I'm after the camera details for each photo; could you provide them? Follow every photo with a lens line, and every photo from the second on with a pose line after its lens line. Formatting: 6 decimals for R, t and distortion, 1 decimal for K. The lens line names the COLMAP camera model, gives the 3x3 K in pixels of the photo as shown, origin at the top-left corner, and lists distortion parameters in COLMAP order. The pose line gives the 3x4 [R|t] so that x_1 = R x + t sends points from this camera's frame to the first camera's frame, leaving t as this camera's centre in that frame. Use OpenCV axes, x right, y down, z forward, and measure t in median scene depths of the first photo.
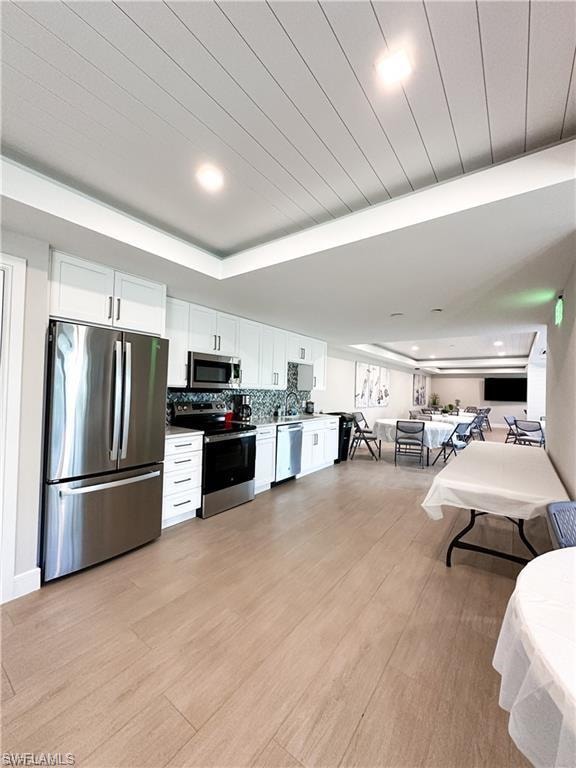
lens RADIAL K [[307.3, 0, 288.7], [0, 307.3, 383.9], [0, 0, 1]] dist [0.000433, 0.000020]
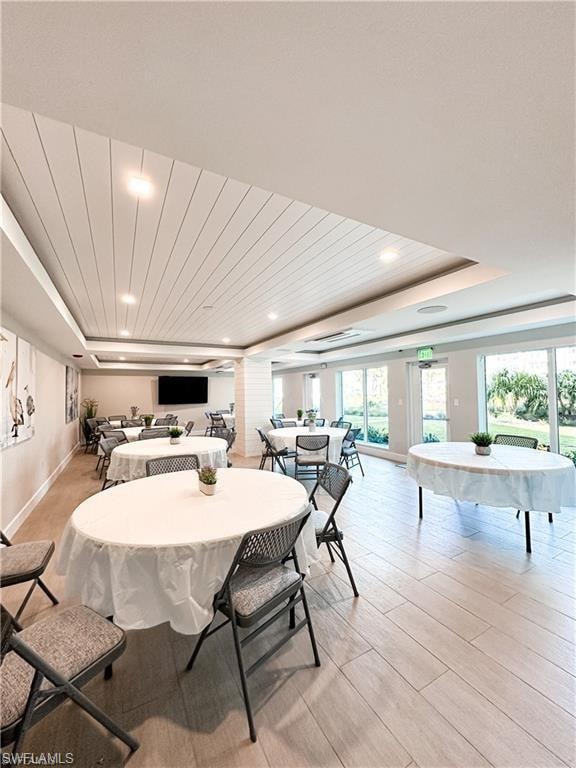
lens RADIAL K [[307.3, 0, 288.4], [0, 307.3, 383.1], [0, 0, 1]] dist [0.000433, 0.000020]
pose [[0.412104, -0.000467, 0.911137, 0.071426], [0.007109, 0.999971, -0.002703, 0.002930], [-0.911109, 0.007591, 0.412096, 0.411217]]
